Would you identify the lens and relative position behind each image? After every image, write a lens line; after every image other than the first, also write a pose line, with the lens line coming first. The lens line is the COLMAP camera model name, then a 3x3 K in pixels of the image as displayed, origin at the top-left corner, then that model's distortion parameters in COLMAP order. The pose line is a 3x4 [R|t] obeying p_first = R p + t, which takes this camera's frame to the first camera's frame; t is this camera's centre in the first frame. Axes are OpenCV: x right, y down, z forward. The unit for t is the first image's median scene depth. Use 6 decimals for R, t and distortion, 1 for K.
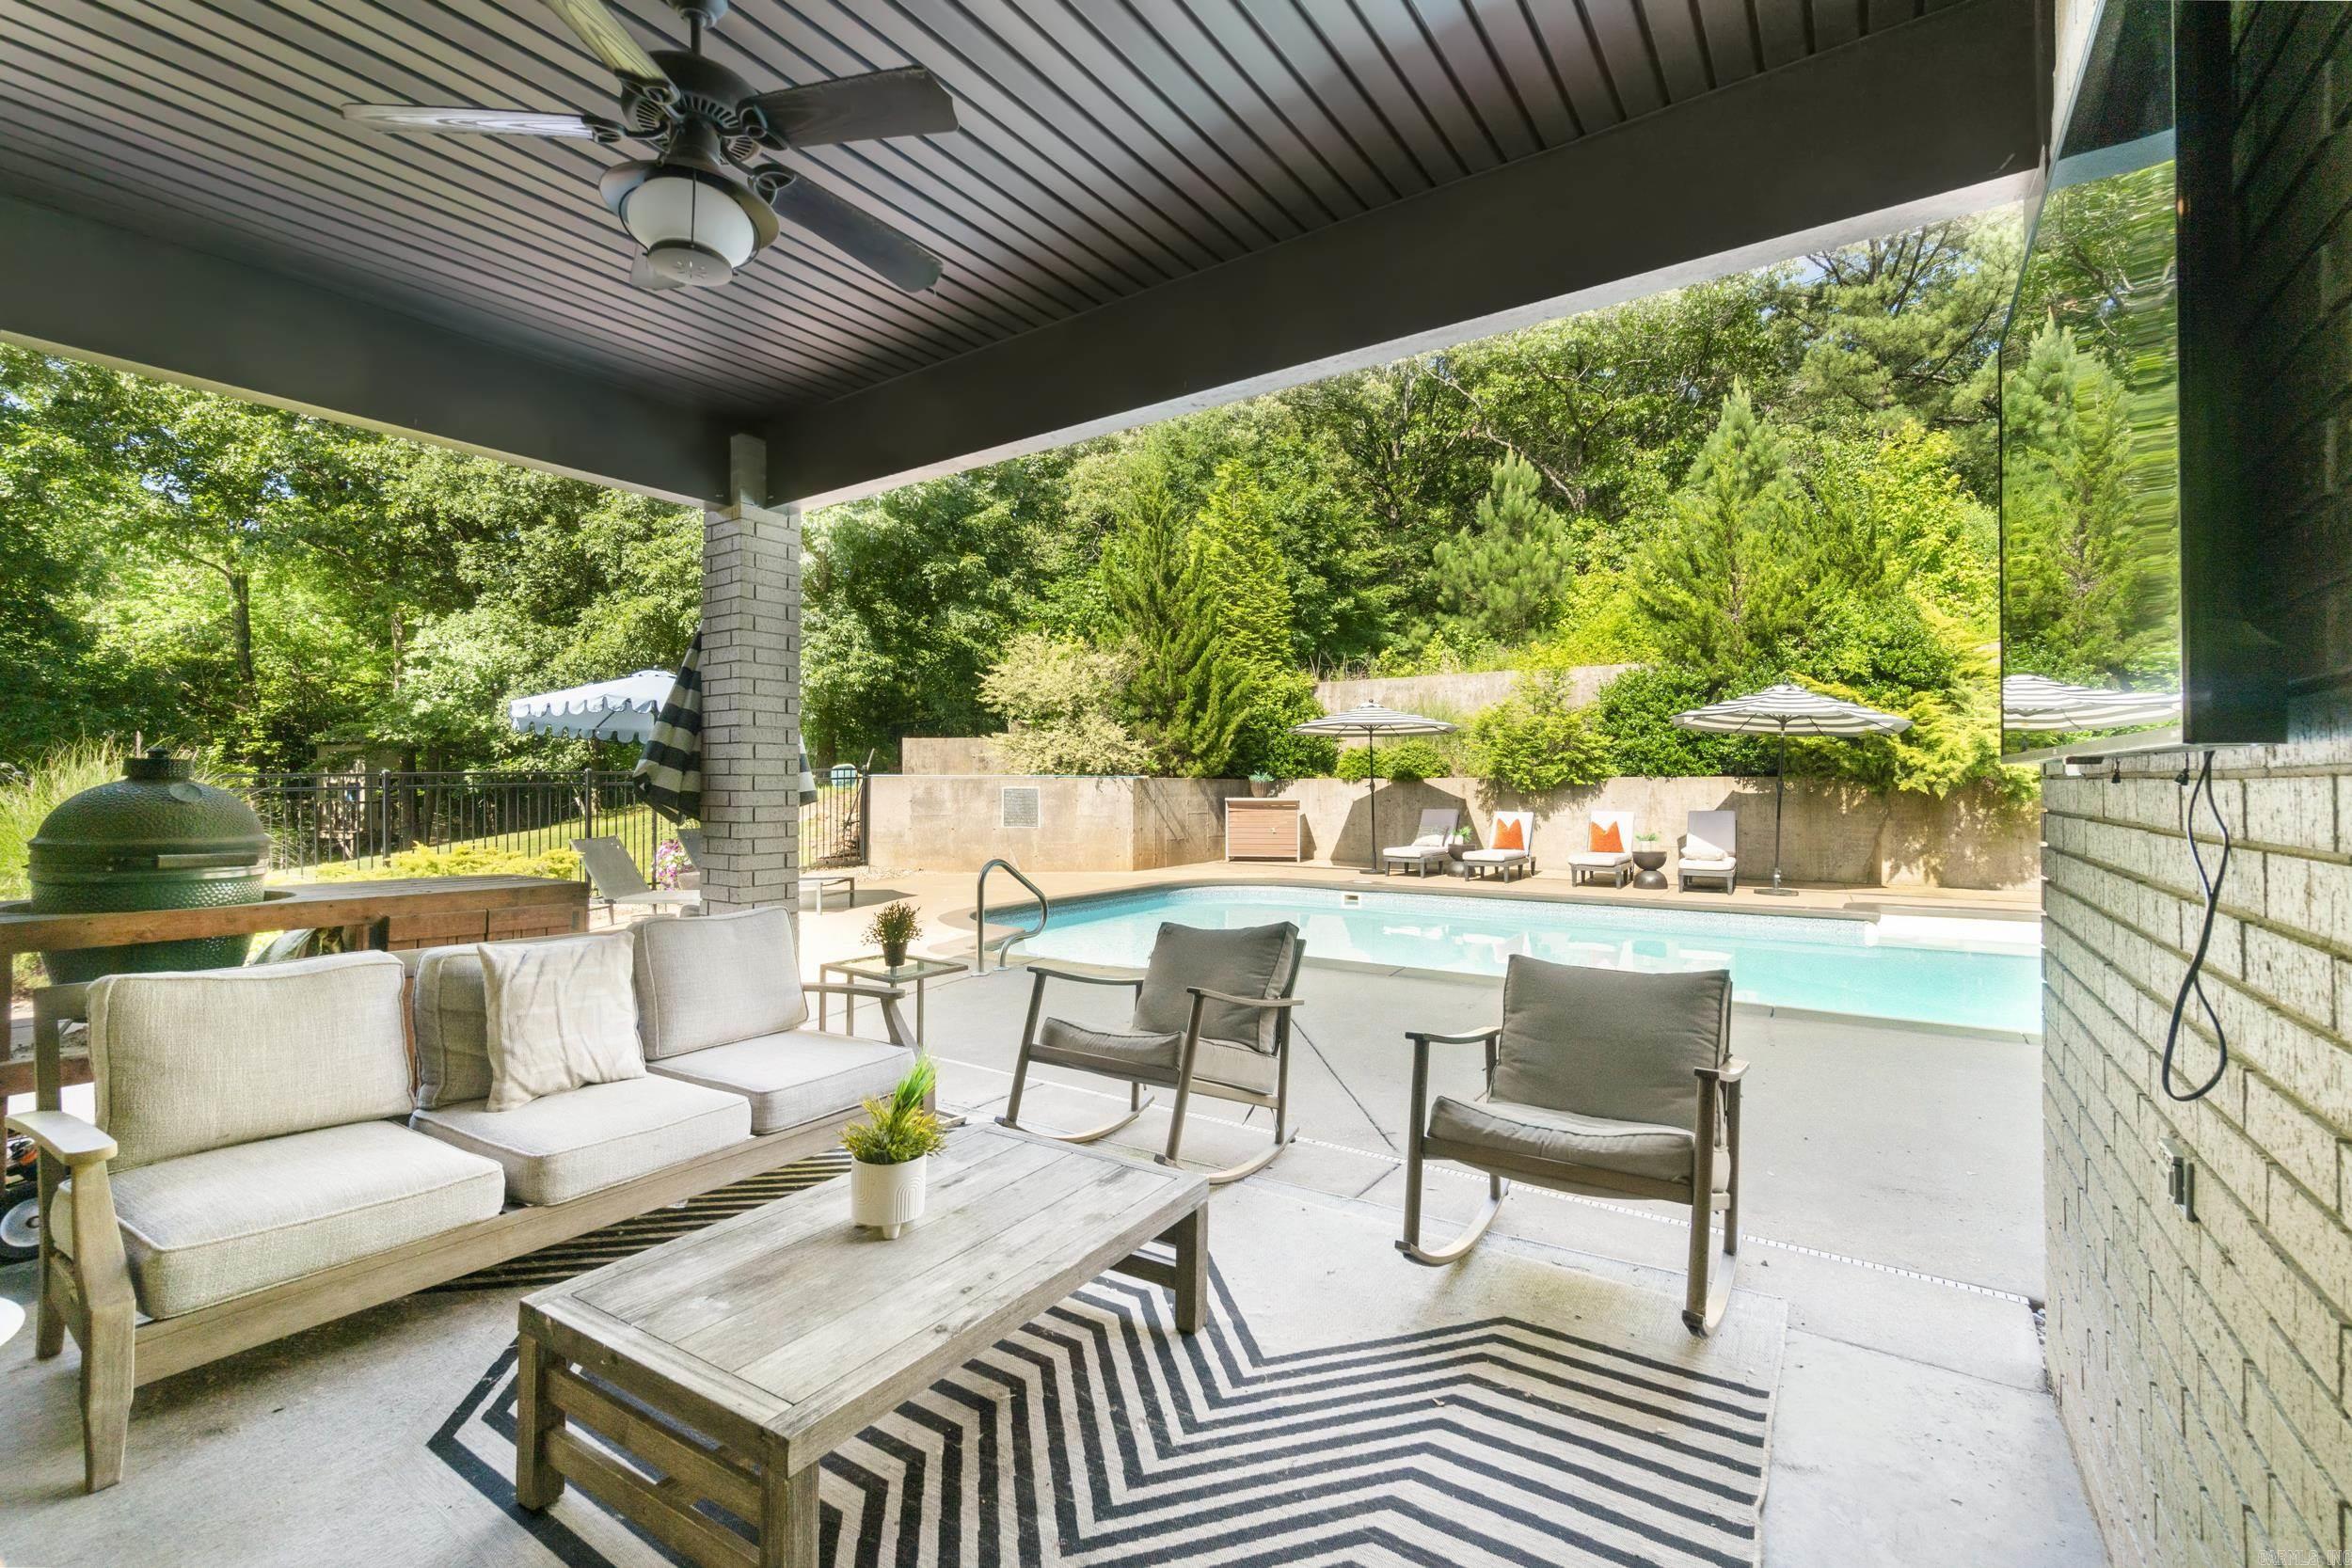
lens RADIAL K [[1006.2, 0, 1174.5], [0, 1006.2, 776.5], [0, 0, 1]] dist [-0.002320, -0.000273]
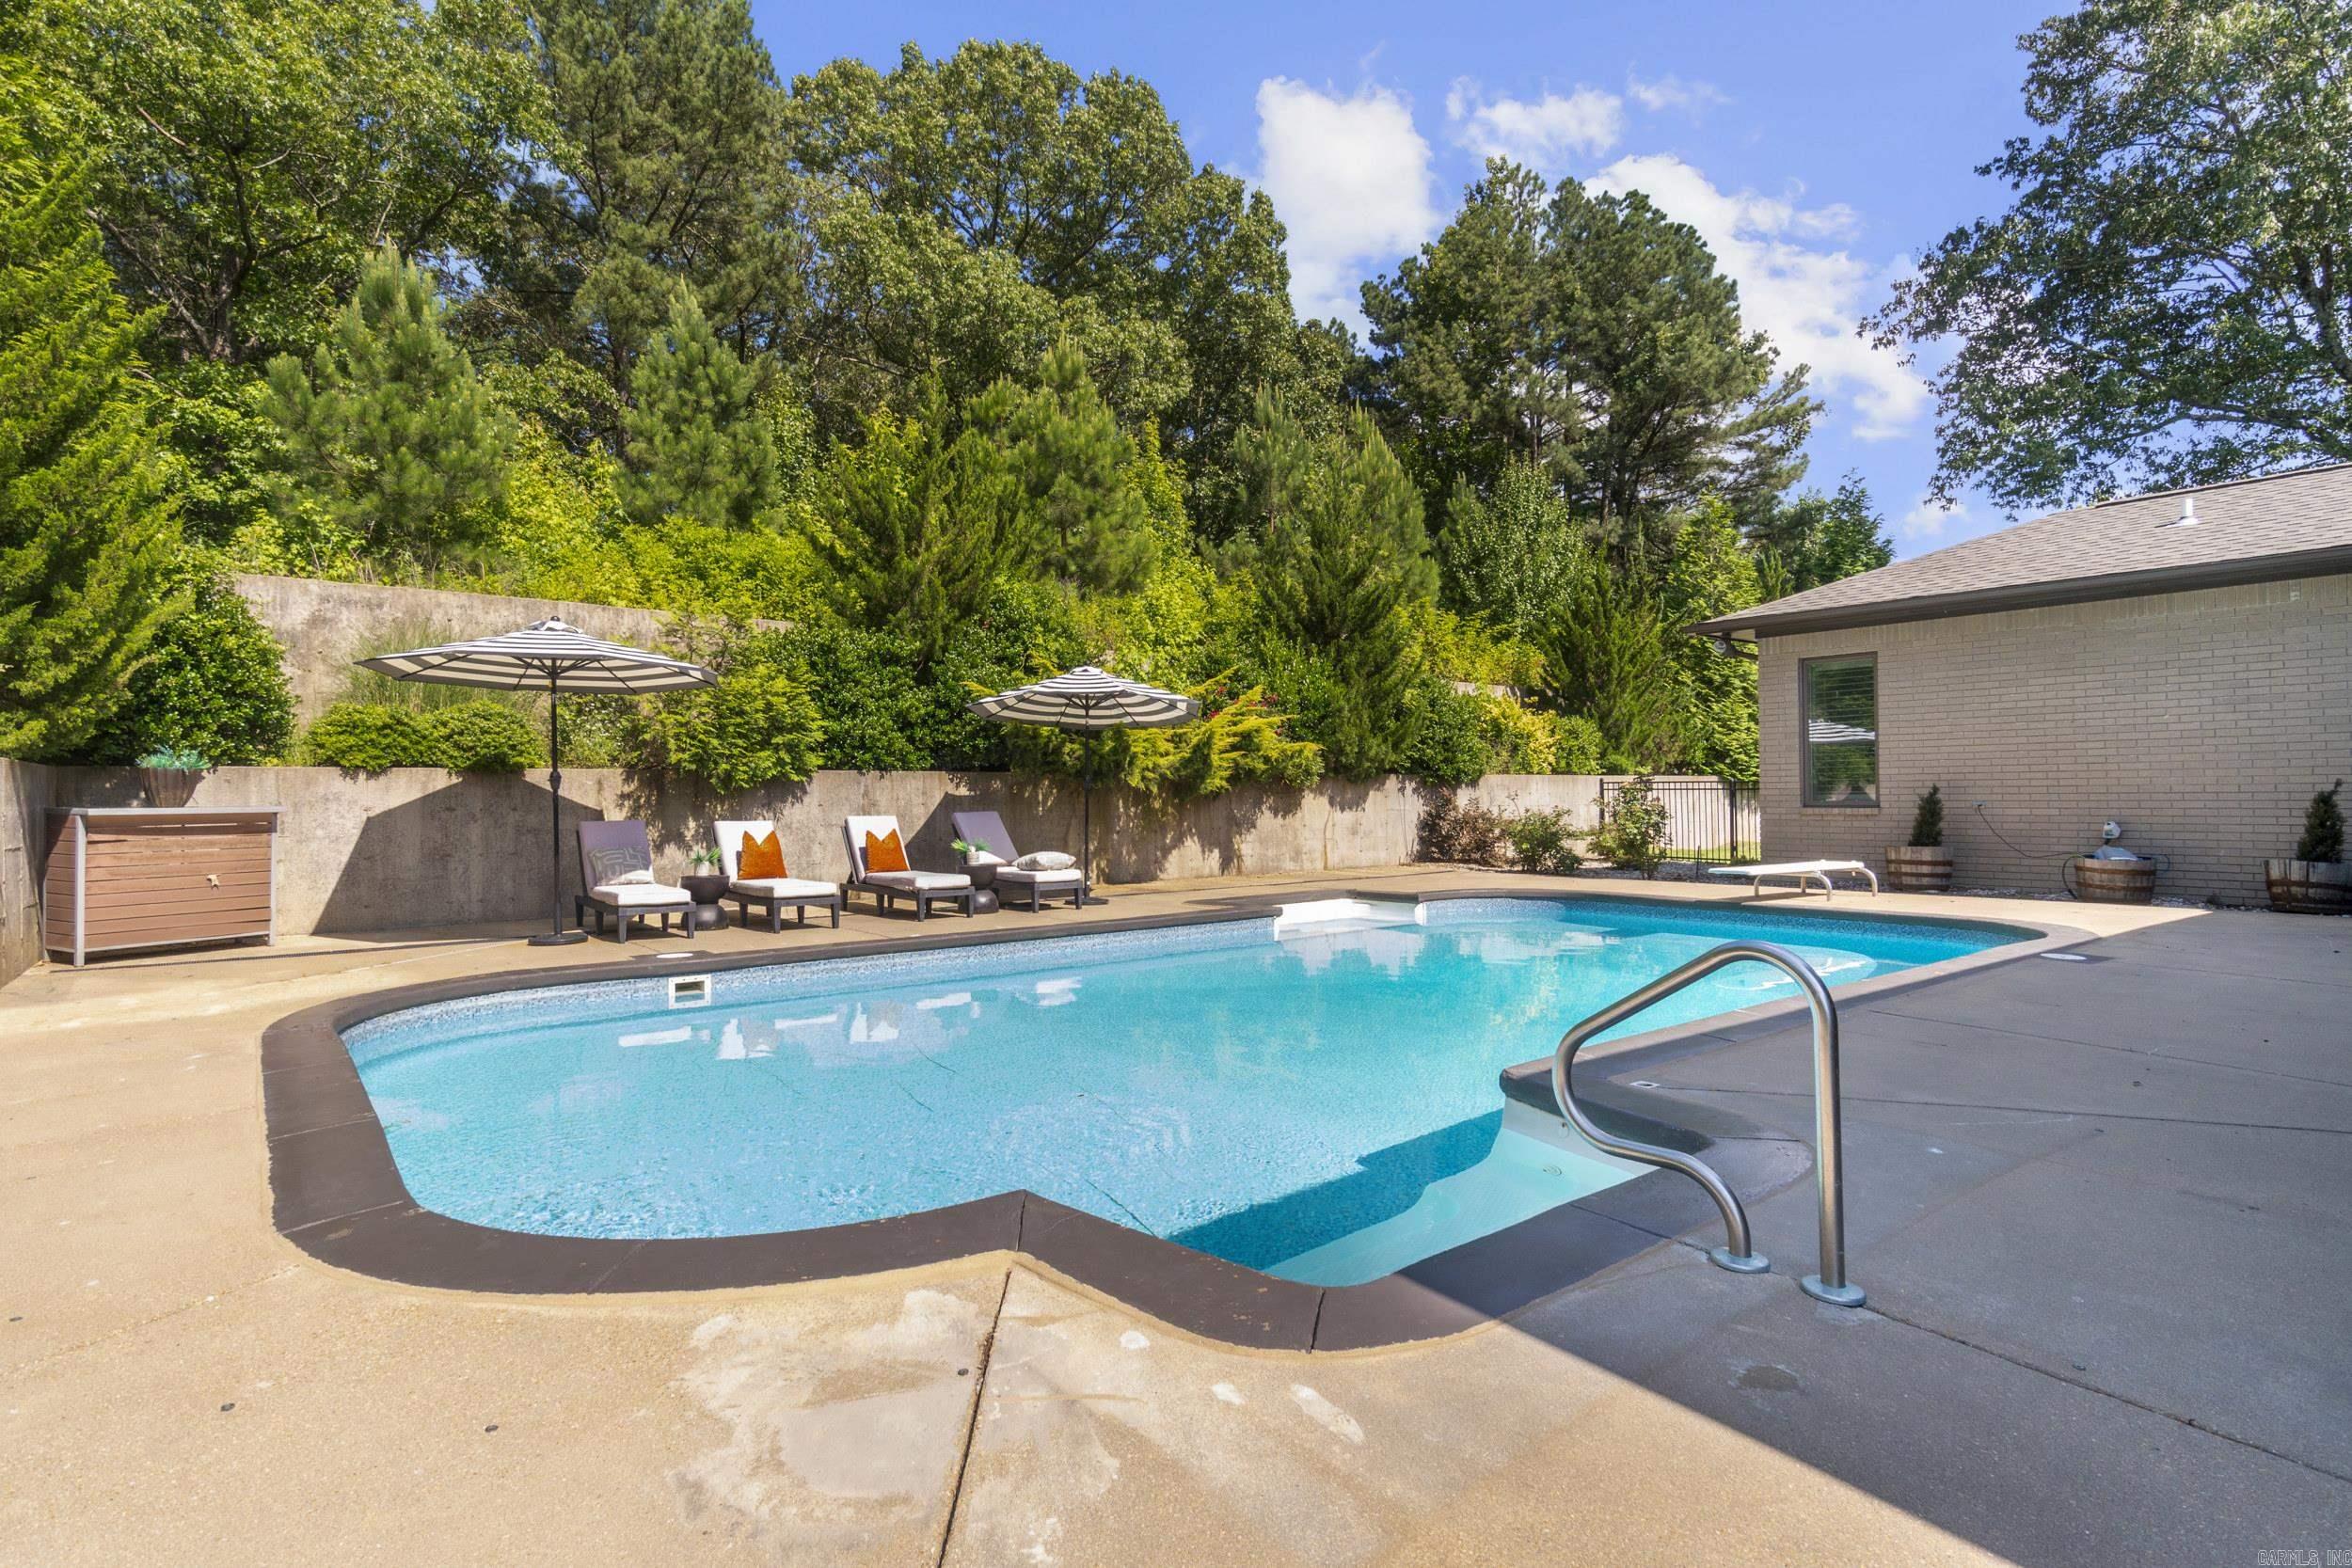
lens RADIAL K [[1198.8, 0, 1176.0], [0, 1198.8, 784.0], [0, 0, 1]] dist [-0.004951, -0.000618]
pose [[0.296812, 0.006822, 0.954912, -0.325172], [-0.001024, 0.999976, -0.006826, 0.016393], [-0.954935, 0.001048, 0.296812, 0.522294]]
